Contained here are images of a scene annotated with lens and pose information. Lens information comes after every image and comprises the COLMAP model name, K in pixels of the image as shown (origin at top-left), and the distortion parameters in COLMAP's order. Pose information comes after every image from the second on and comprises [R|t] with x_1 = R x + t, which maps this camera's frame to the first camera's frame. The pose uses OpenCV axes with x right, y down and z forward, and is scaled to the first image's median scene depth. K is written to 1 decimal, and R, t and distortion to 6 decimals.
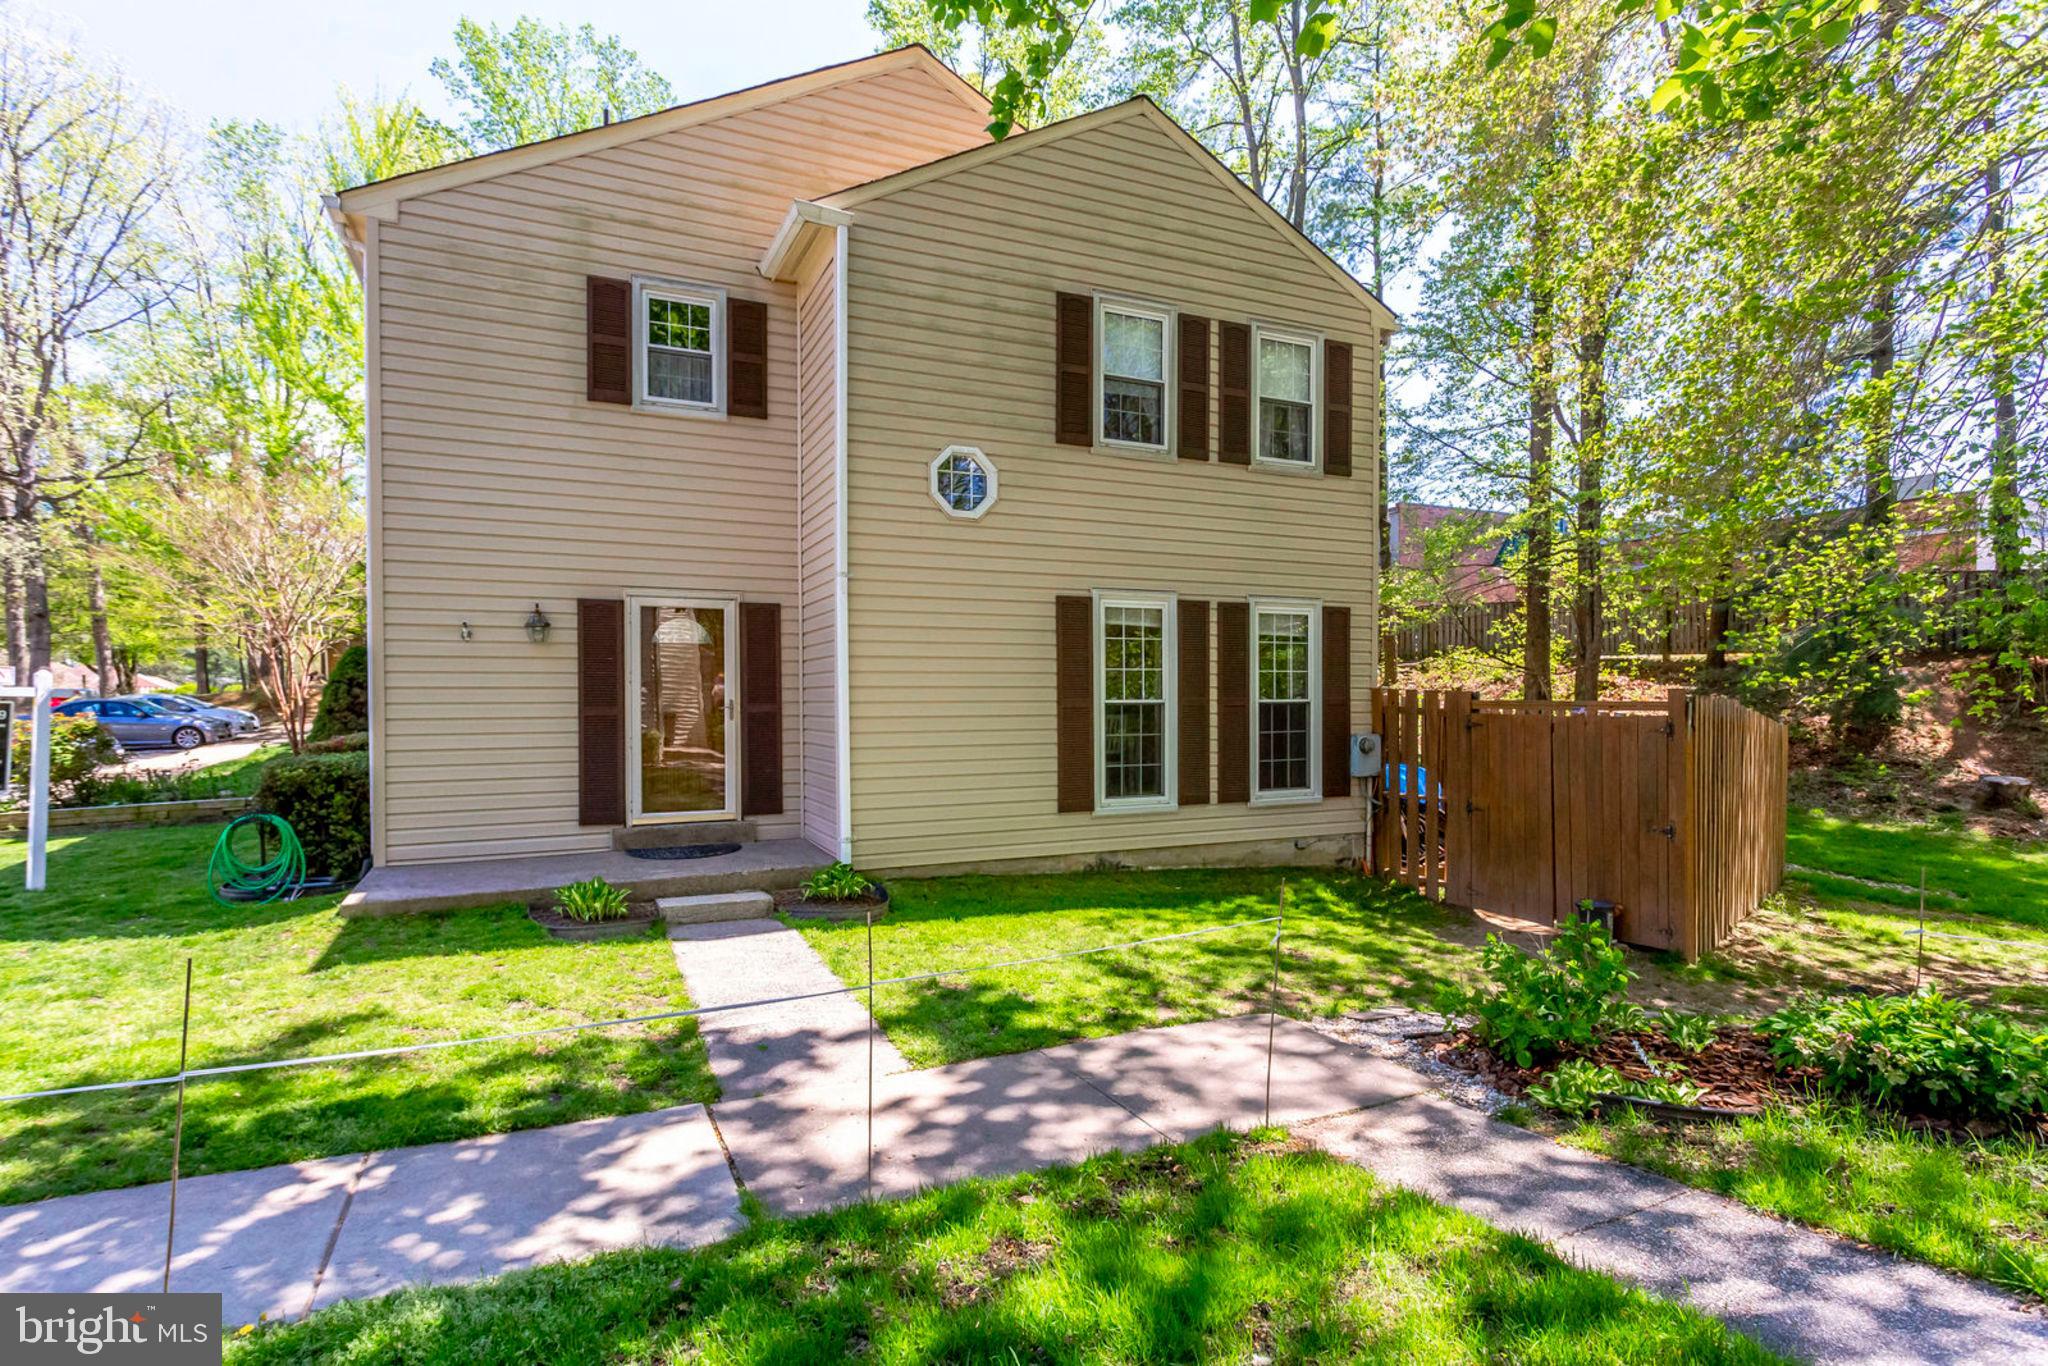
lens RADIAL K [[1014.6, 0, 1009.9], [0, 1014.6, 710.2], [0, 0, 1]] dist [-0.005861, 0.007469]
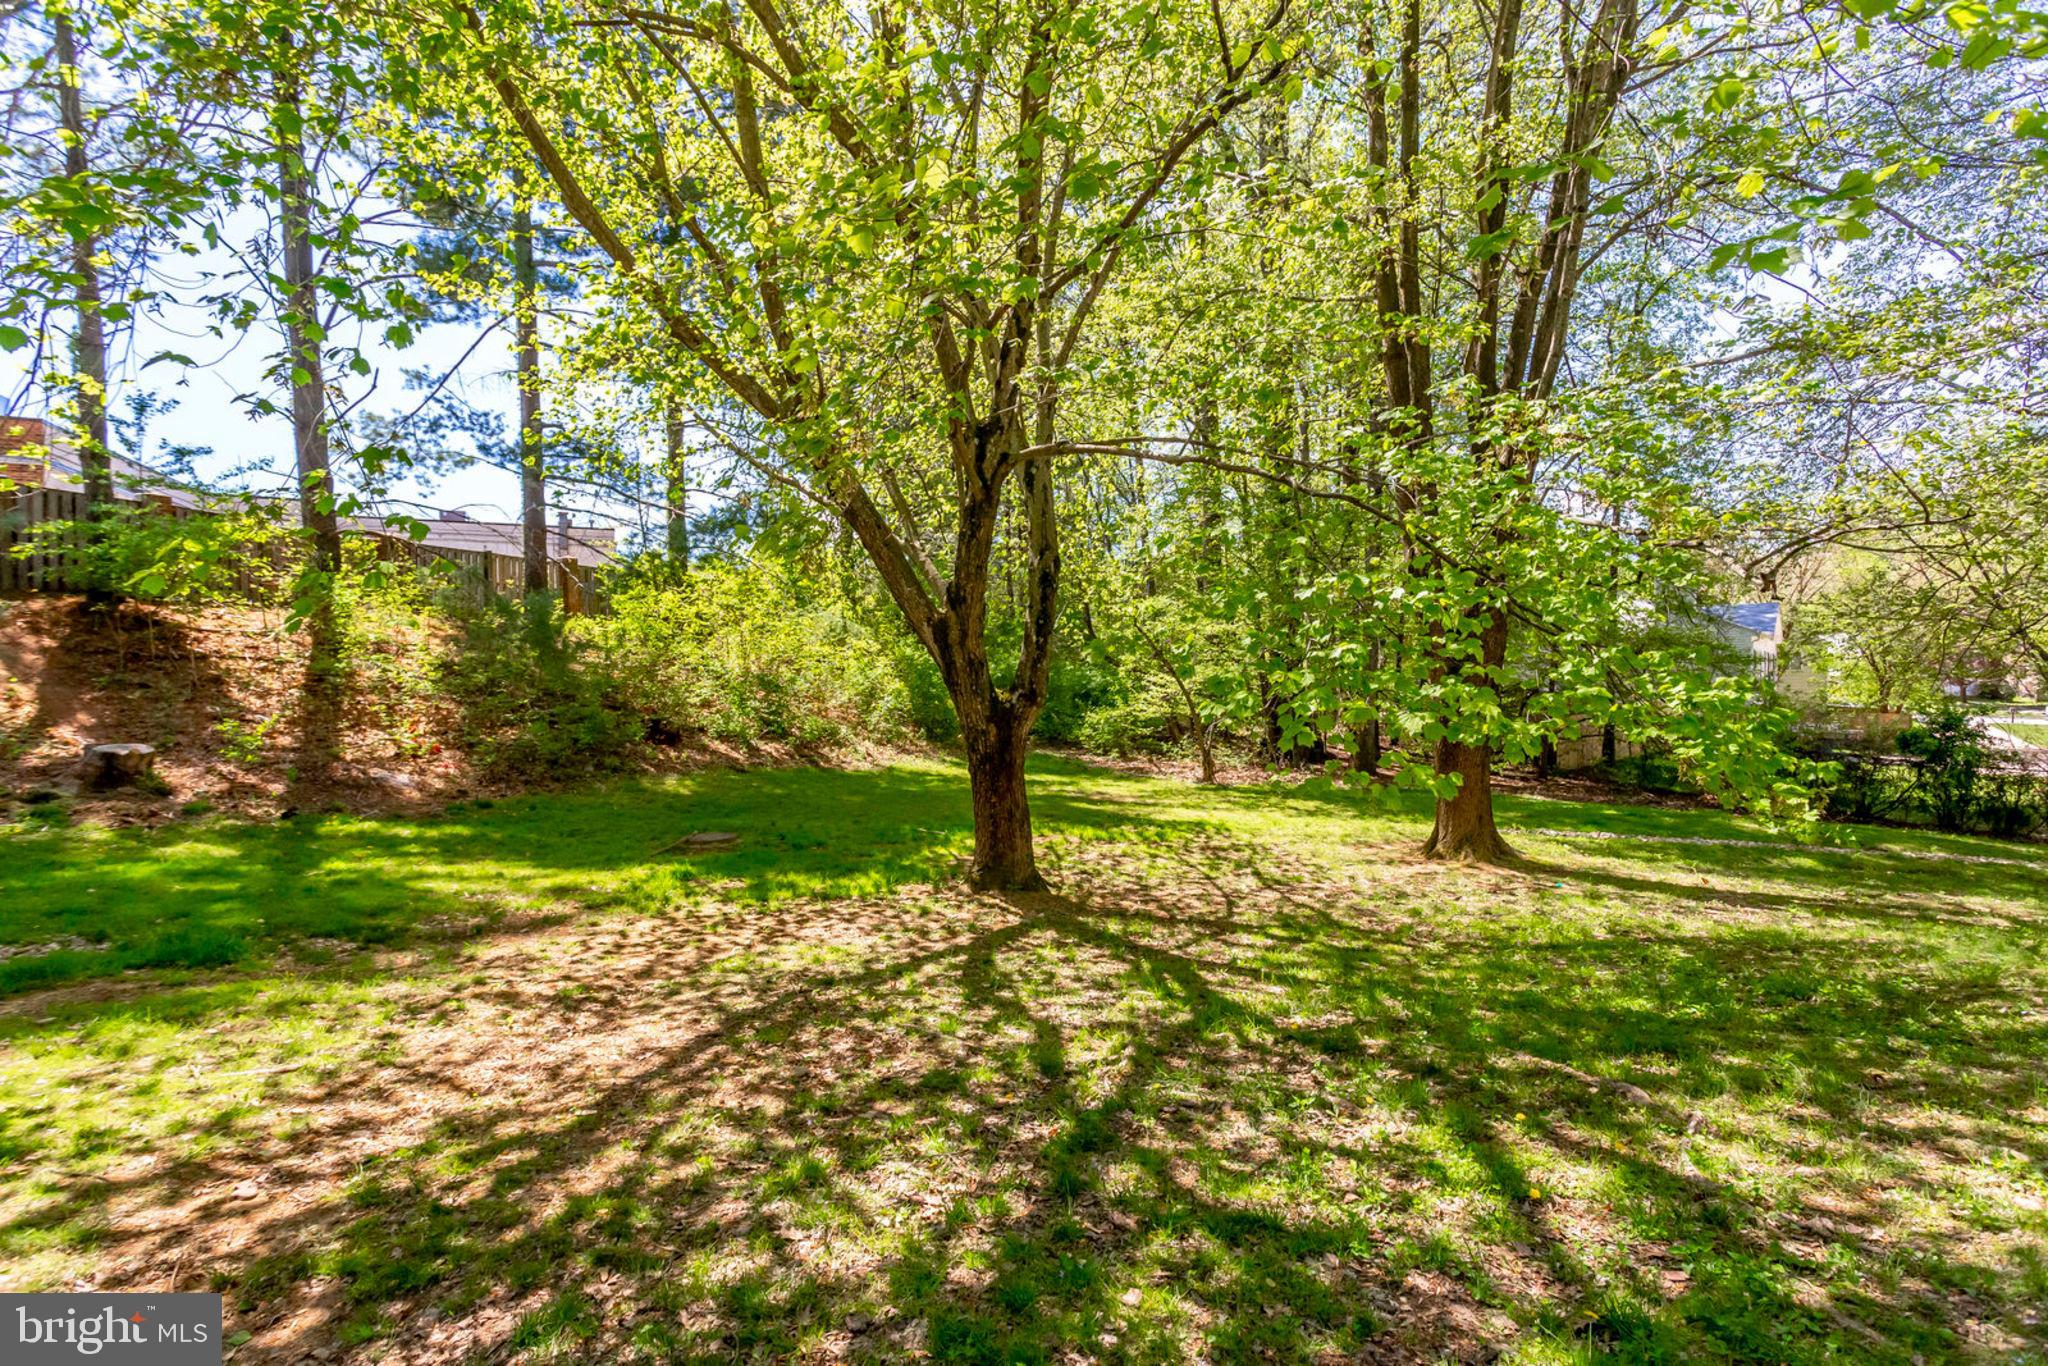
lens RADIAL K [[1014.6, 0, 1028.2], [0, 1014.6, 698.6], [0, 0, 1]] dist [-0.005861, 0.007469]
pose [[0.035786, -0.018567, 0.999187, 0.270664], [0.021176, 0.999617, 0.017816, 0.032430], [-0.999135, 0.020521, 0.036166, 0.315195]]
